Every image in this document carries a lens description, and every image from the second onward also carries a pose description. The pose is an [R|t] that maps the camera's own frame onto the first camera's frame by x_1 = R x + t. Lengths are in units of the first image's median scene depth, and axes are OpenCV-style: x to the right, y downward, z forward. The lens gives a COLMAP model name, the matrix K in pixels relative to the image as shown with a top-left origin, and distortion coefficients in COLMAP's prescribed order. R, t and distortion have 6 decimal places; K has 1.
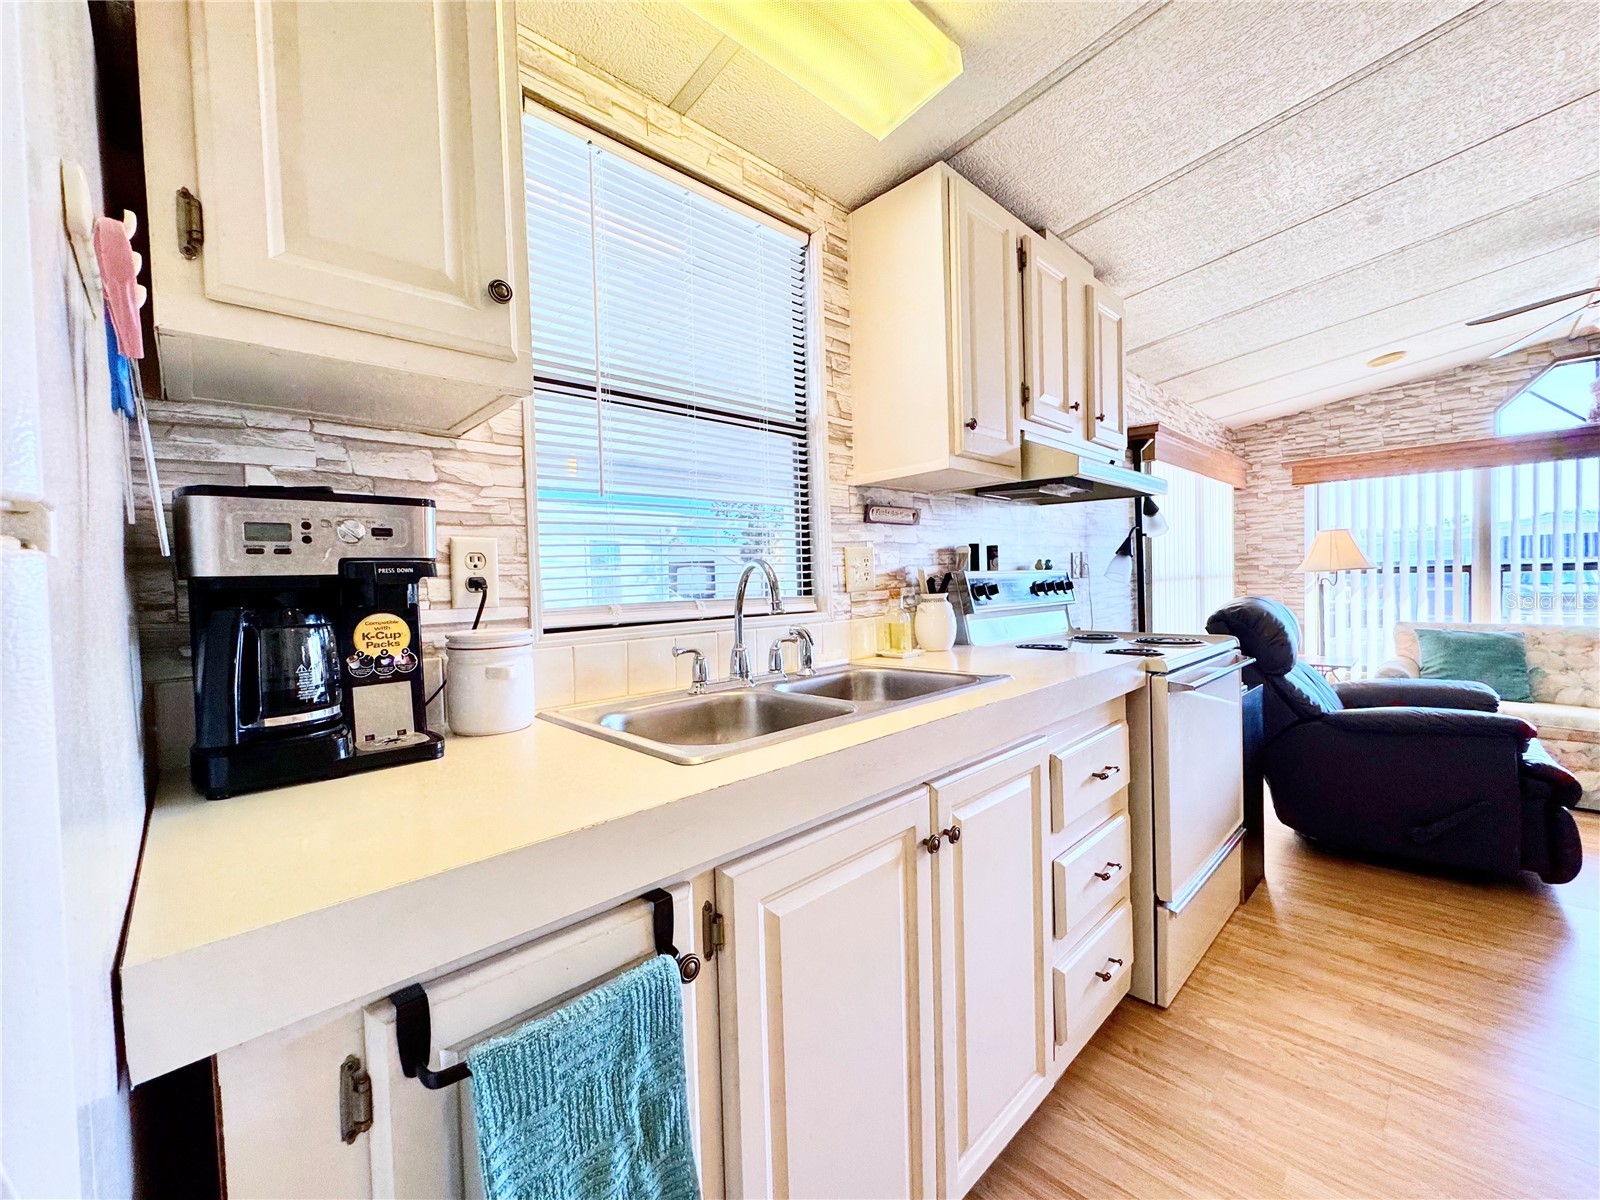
lens RADIAL K [[639.7, 0, 800.4], [0, 639.7, 598.4], [0, 0, 1]] dist [-0.003785, -0.000084]
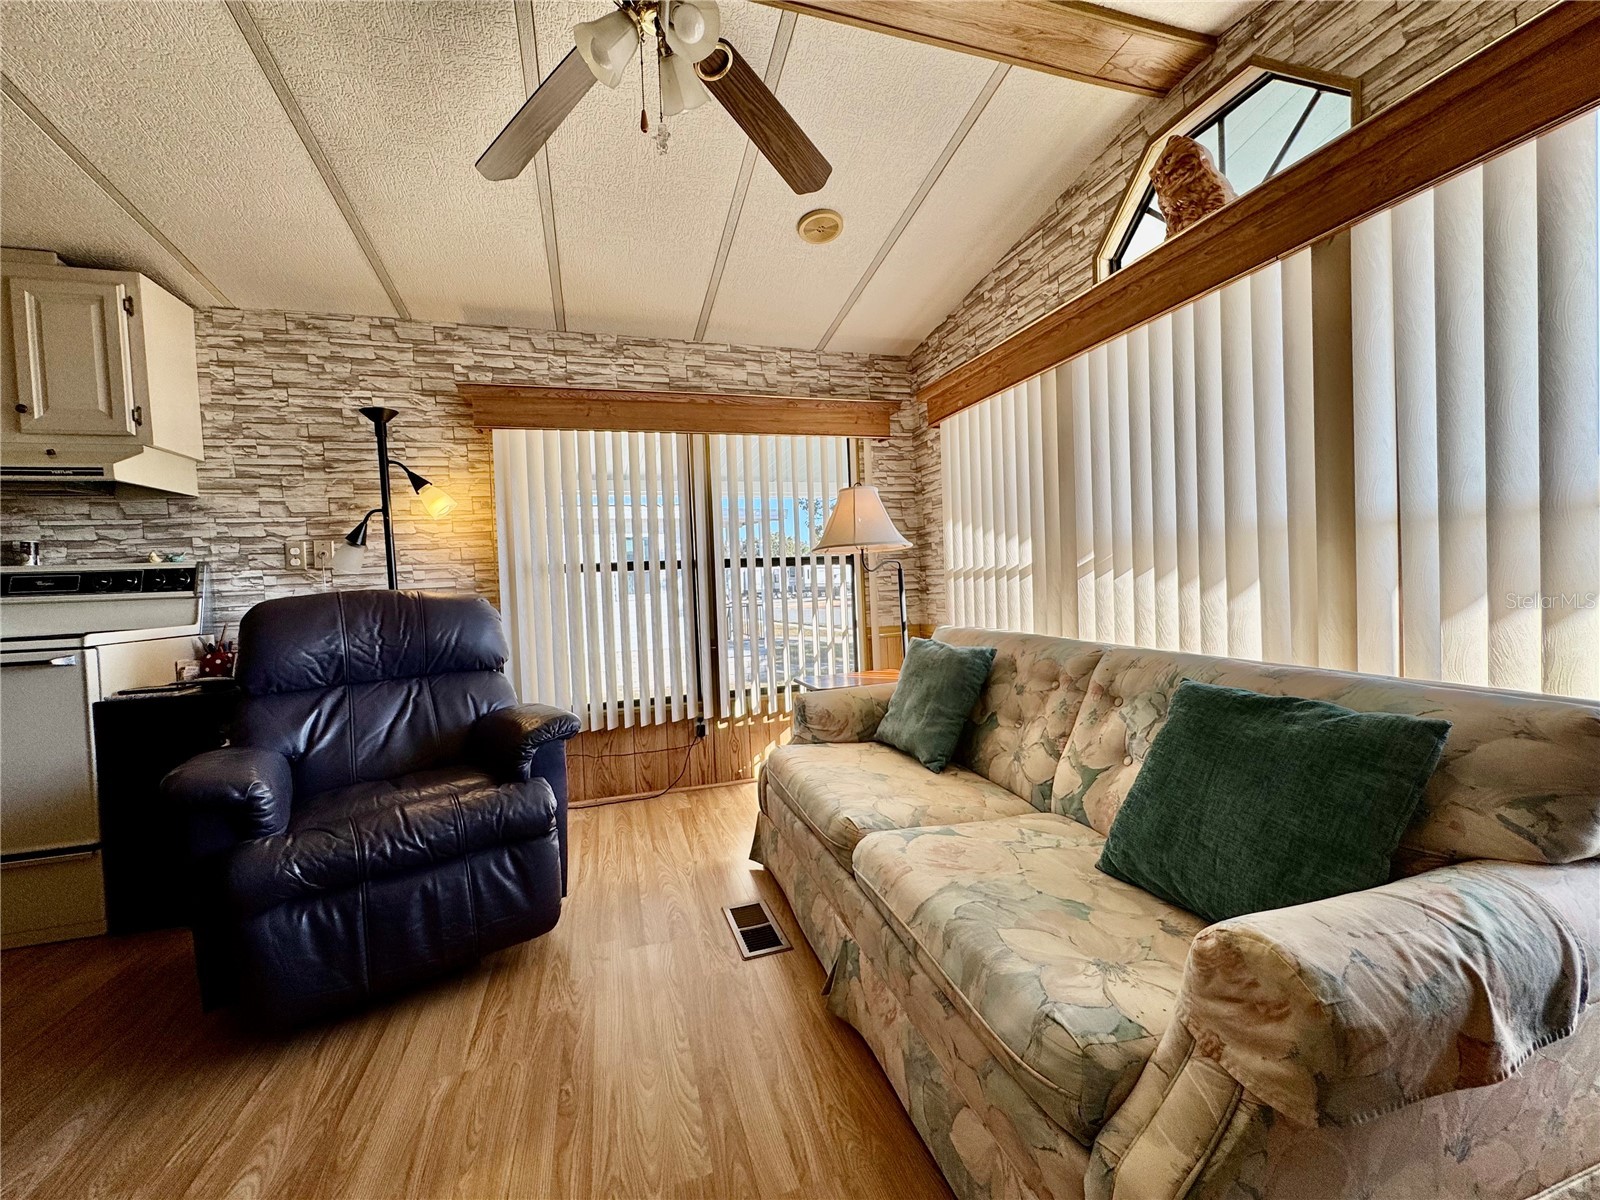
lens RADIAL K [[639.7, 0, 800.4], [0, 639.7, 598.4], [0, 0, 1]] dist [-0.003785, -0.000084]
pose [[0.893902, 0.004351, -0.448242, 2.408233], [0.002340, 0.999894, 0.014373, -0.002084], [0.448257, -0.013897, 0.893797, 0.795340]]
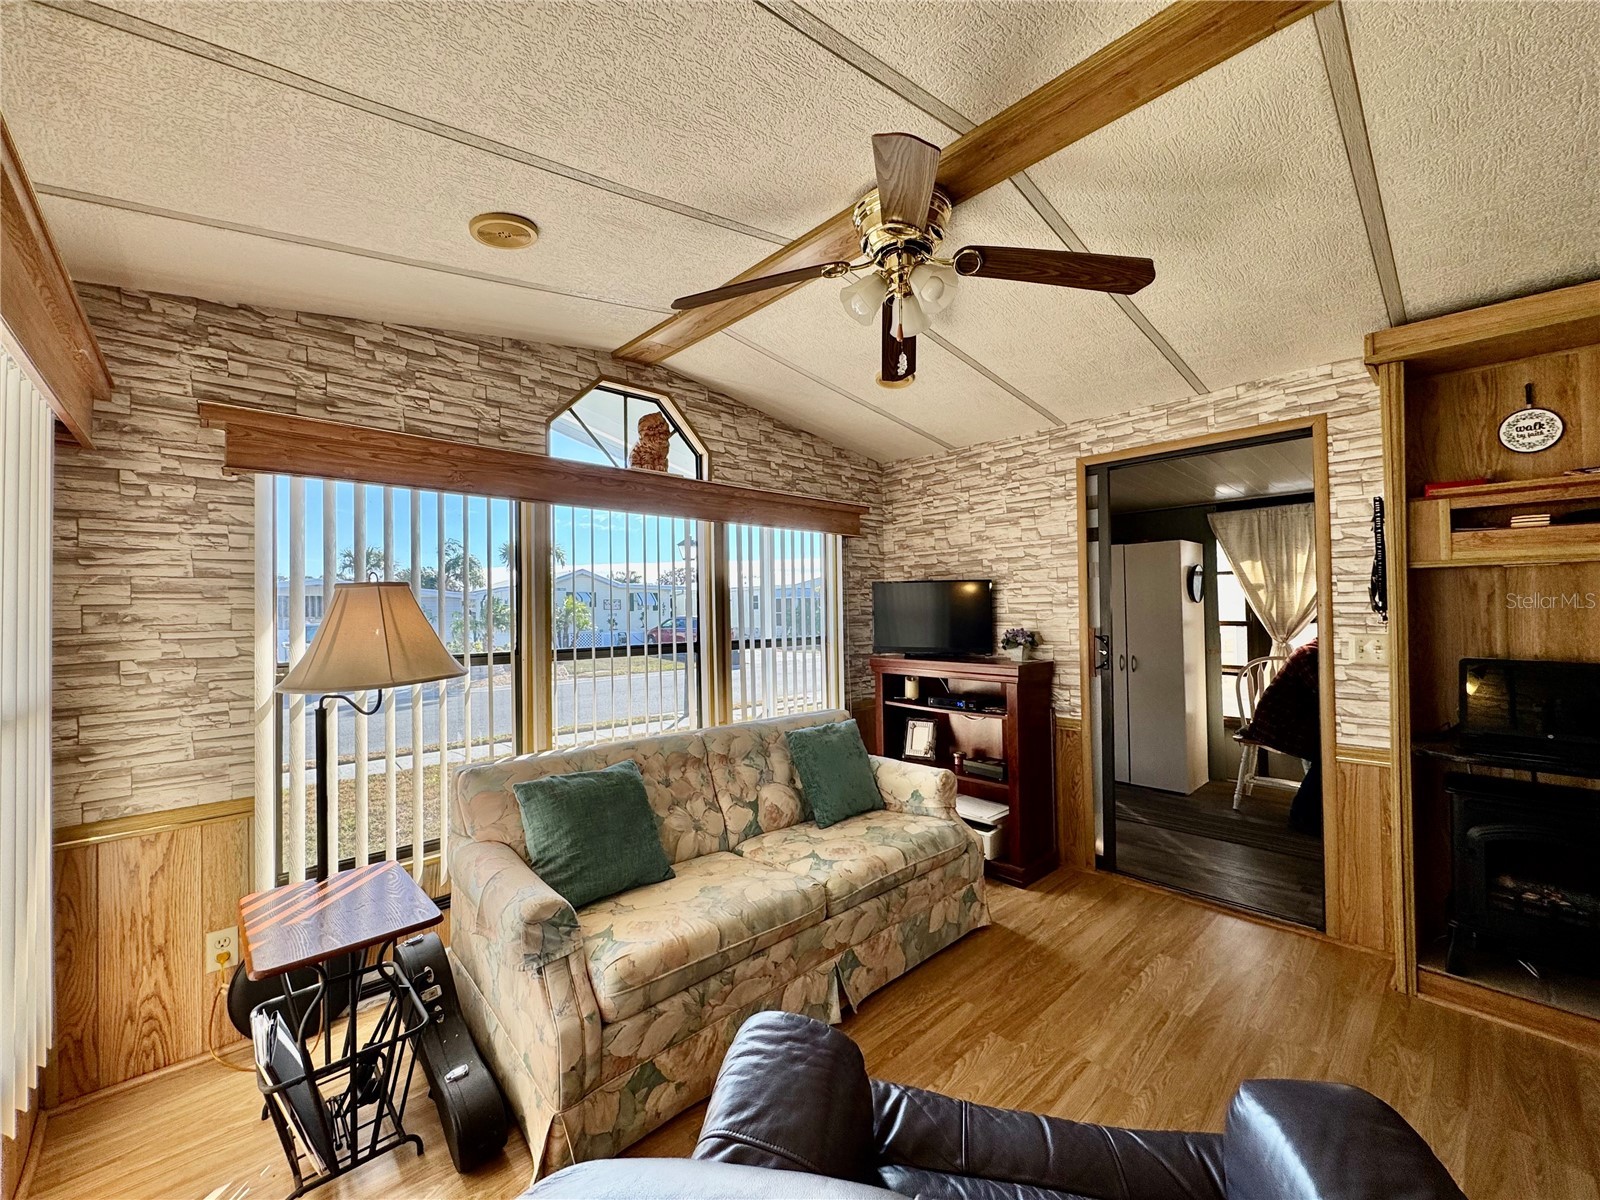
lens RADIAL K [[639.7, 0, 800.4], [0, 639.7, 598.4], [0, 0, 1]] dist [-0.003785, -0.000084]
pose [[0.014185, 0.041563, 0.999035, 0.927153], [0.041601, 0.998246, -0.042120, -0.151115], [-0.999034, 0.042158, 0.012431, 1.583050]]
